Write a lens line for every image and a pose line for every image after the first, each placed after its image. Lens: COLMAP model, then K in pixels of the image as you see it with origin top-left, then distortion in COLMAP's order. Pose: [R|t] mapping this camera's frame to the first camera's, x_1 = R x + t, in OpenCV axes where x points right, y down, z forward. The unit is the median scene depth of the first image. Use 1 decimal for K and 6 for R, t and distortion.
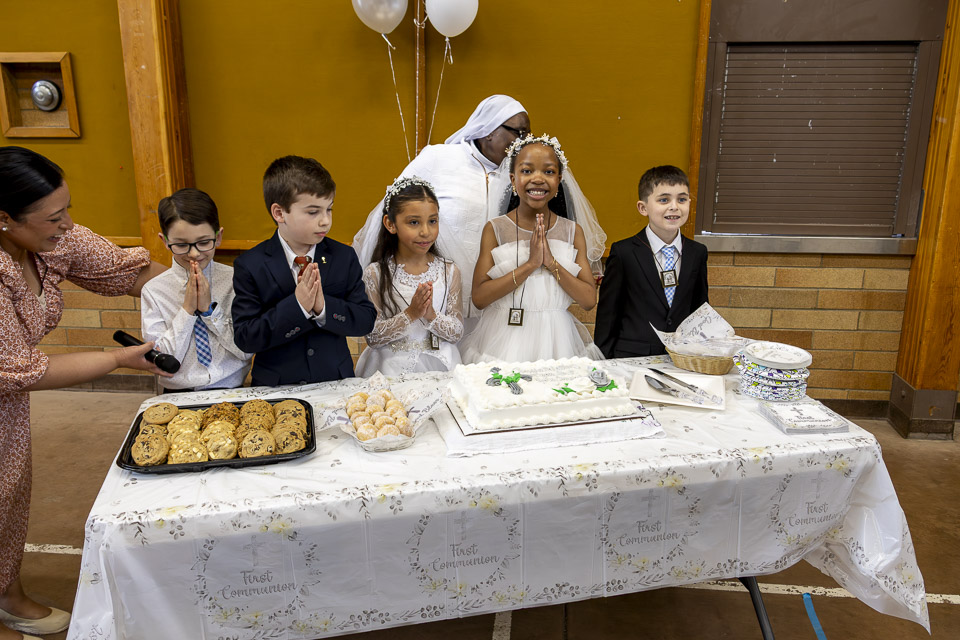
lens RADIAL K [[822.5, 0, 480.1], [0, 822.5, 321.8], [0, 0, 1]] dist [0.012547, 0.002799]
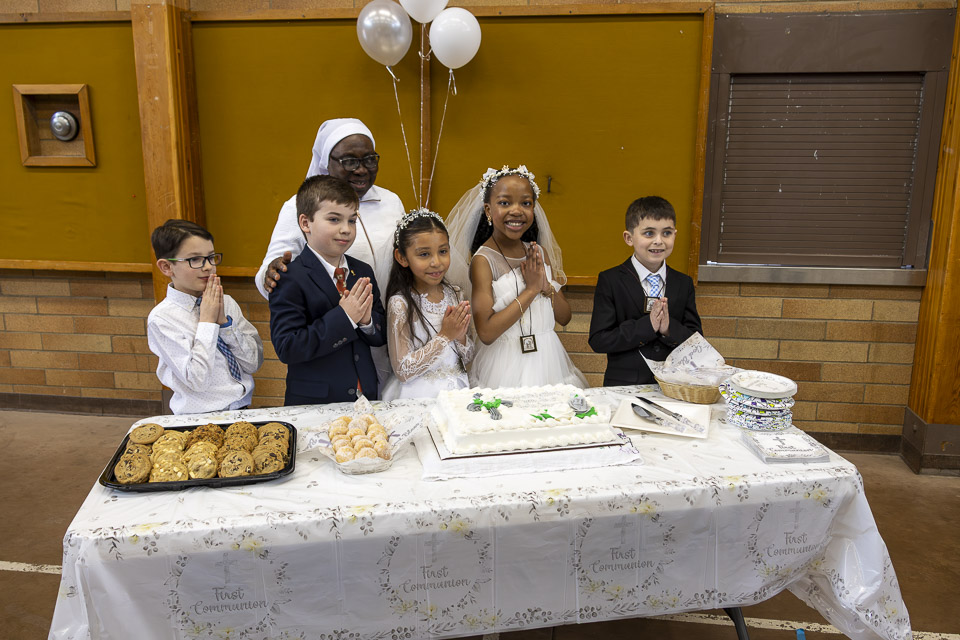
lens RADIAL K [[838.7, 0, 481.4], [0, 838.7, 321.5], [0, 0, 1]] dist [0.011232, 0.004987]
pose [[0.999267, 0.008644, -0.037297, 0.060174], [-0.010068, 0.999221, -0.038159, 0.006891], [0.036938, 0.038506, 0.998575, -0.030168]]
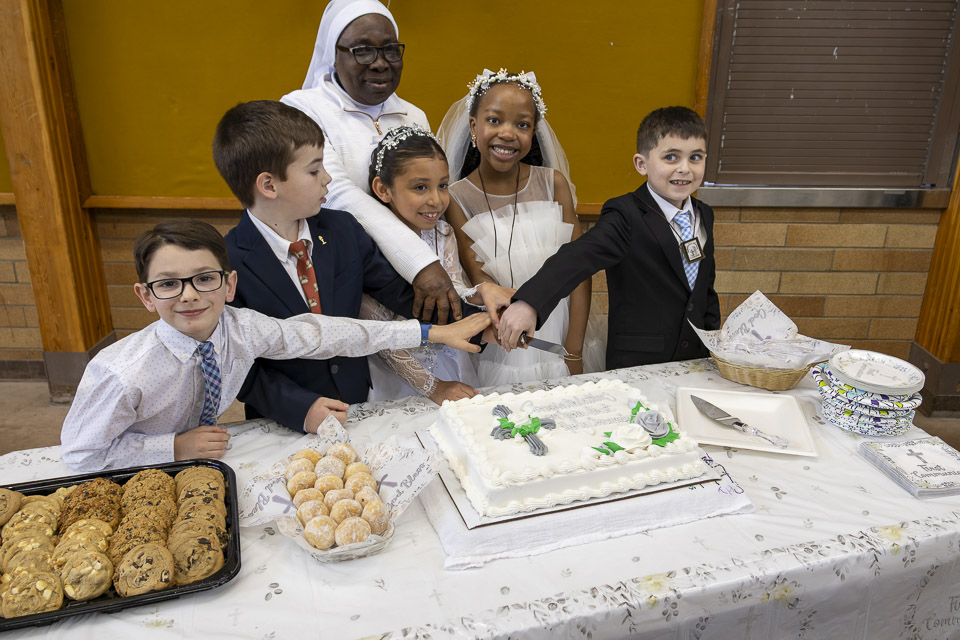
lens RADIAL K [[788.7, 0, 477.1], [0, 788.7, 315.6], [0, 0, 1]] dist [0.006071, 0.006698]
pose [[0.996496, -0.021873, 0.080732, -0.053410], [0.014847, 0.996131, 0.086622, -0.078824], [-0.082314, -0.085120, 0.992965, 0.340519]]
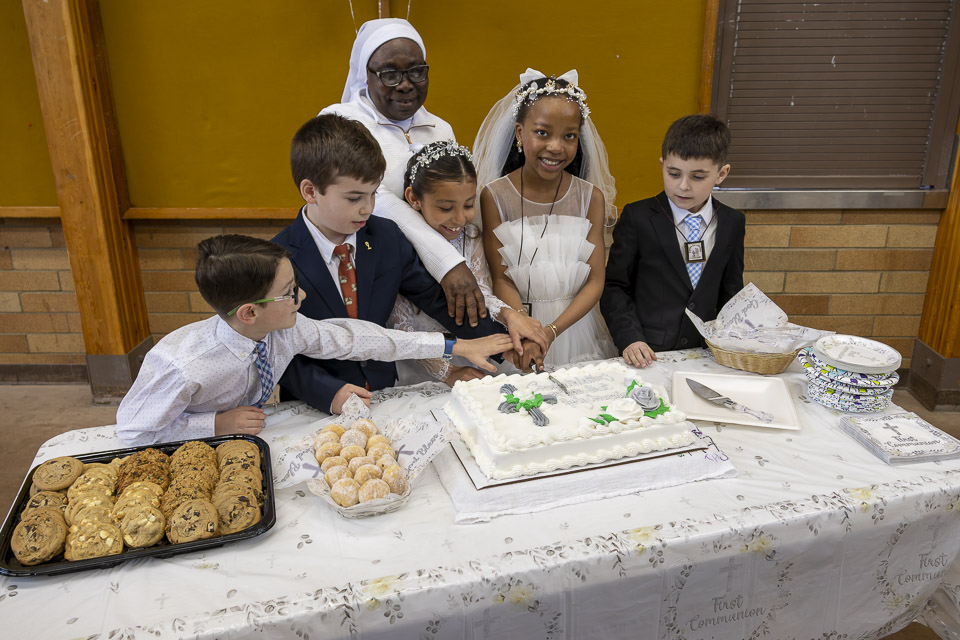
lens RADIAL K [[788.8, 0, 479.2], [0, 788.8, 320.5], [0, 0, 1]] dist [0.012988, -0.003147]
pose [[0.998101, -0.030774, 0.053352, -0.045096], [0.026860, 0.997000, 0.072595, -0.058700], [-0.055426, -0.071024, 0.995933, 0.267858]]
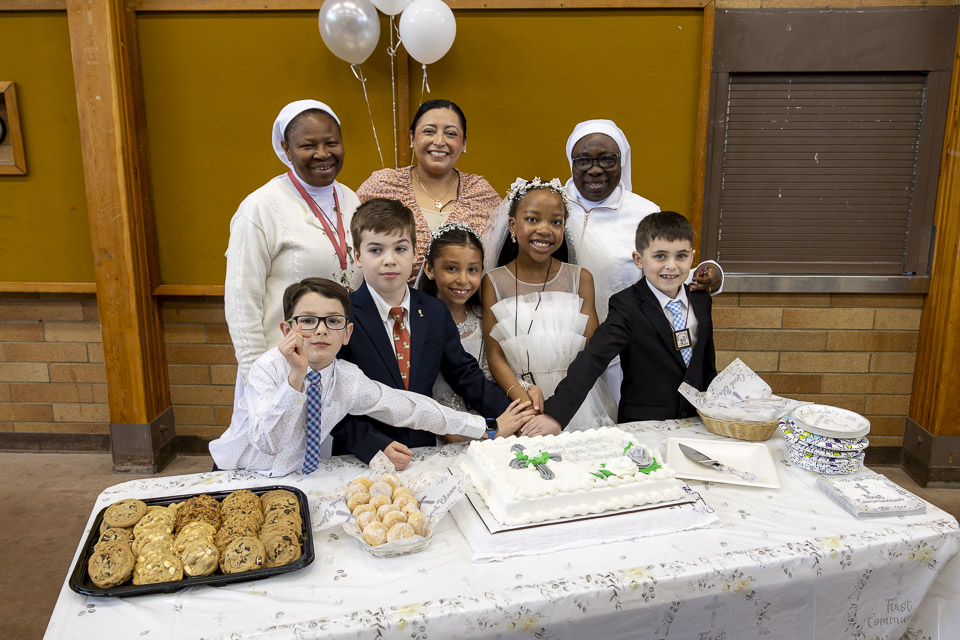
lens RADIAL K [[817.1, 0, 476.9], [0, 817.1, 318.5], [0, 0, 1]] dist [0.005754, 0.008340]
pose [[0.998619, -0.014038, 0.050629, -0.064938], [0.015690, 0.999352, -0.032393, -0.049176], [-0.050141, 0.033143, 0.998192, 0.139869]]
